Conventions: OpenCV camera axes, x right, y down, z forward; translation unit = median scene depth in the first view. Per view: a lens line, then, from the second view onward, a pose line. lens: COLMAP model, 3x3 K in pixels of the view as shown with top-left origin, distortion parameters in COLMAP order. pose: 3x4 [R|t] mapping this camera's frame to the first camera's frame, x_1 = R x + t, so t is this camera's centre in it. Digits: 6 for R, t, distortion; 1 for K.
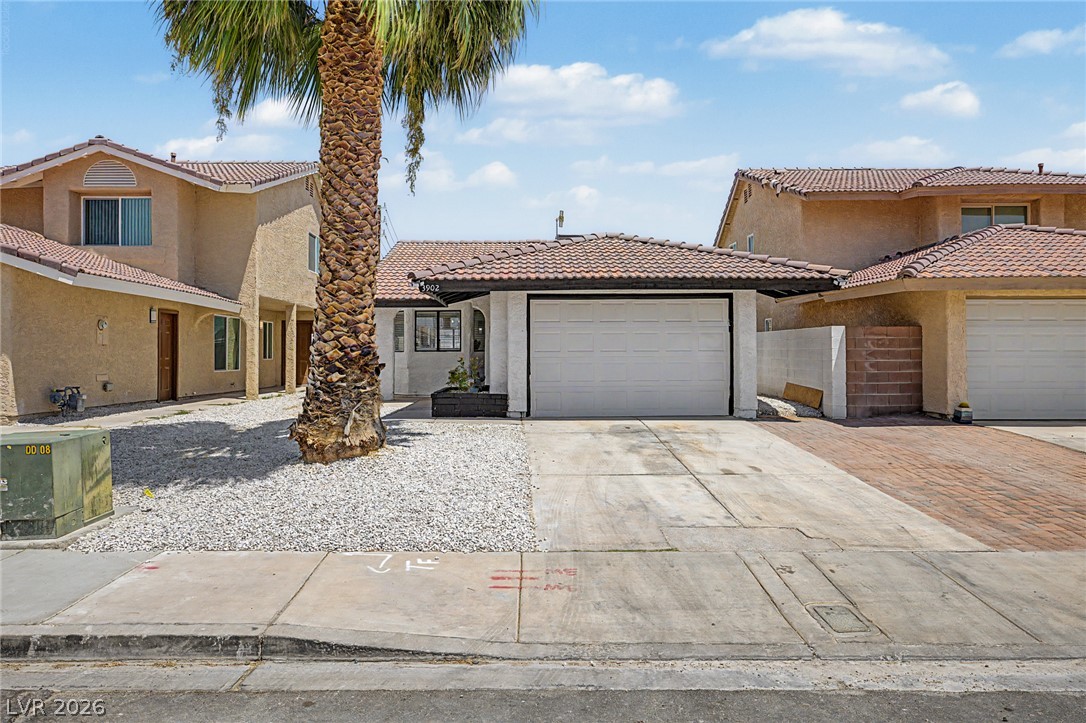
lens RADIAL K [[733.9, 0, 513.0], [0, 733.9, 359.7], [0, 0, 1]] dist [0.002878, 0.004575]
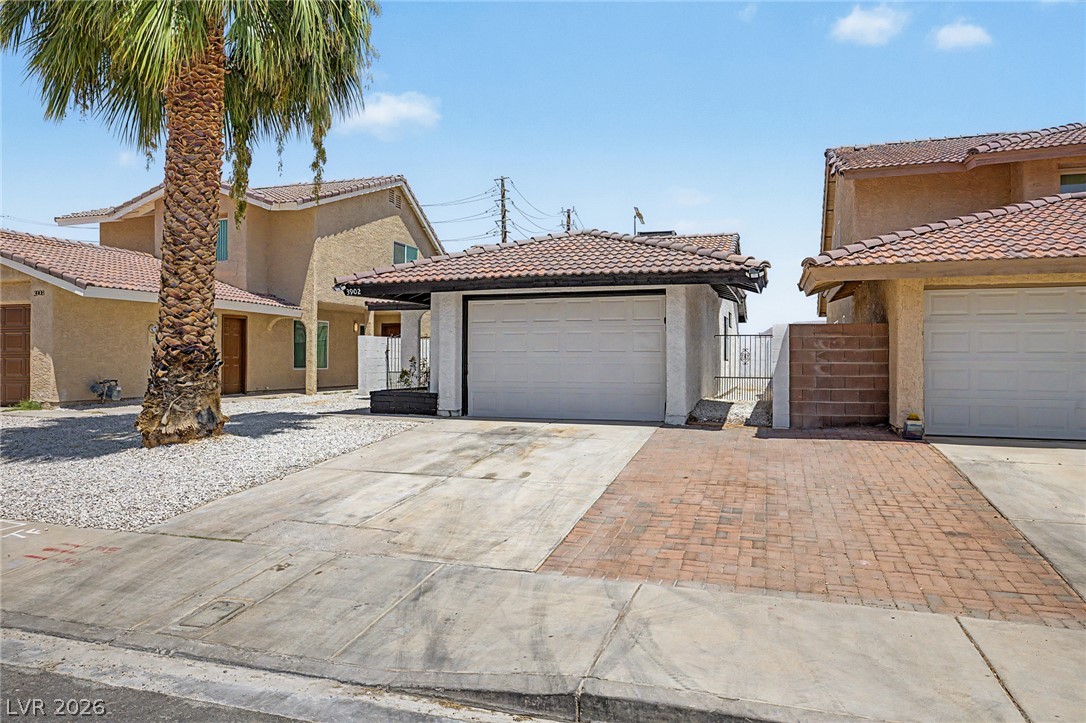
lens RADIAL K [[733.9, 0, 513.0], [0, 733.9, 359.7], [0, 0, 1]] dist [0.002878, 0.004575]
pose [[0.947526, 0.005614, -0.319631, 0.439915], [-0.006446, 0.999978, -0.001543, 0.001051], [0.319615, 0.003522, 0.947541, 0.067063]]
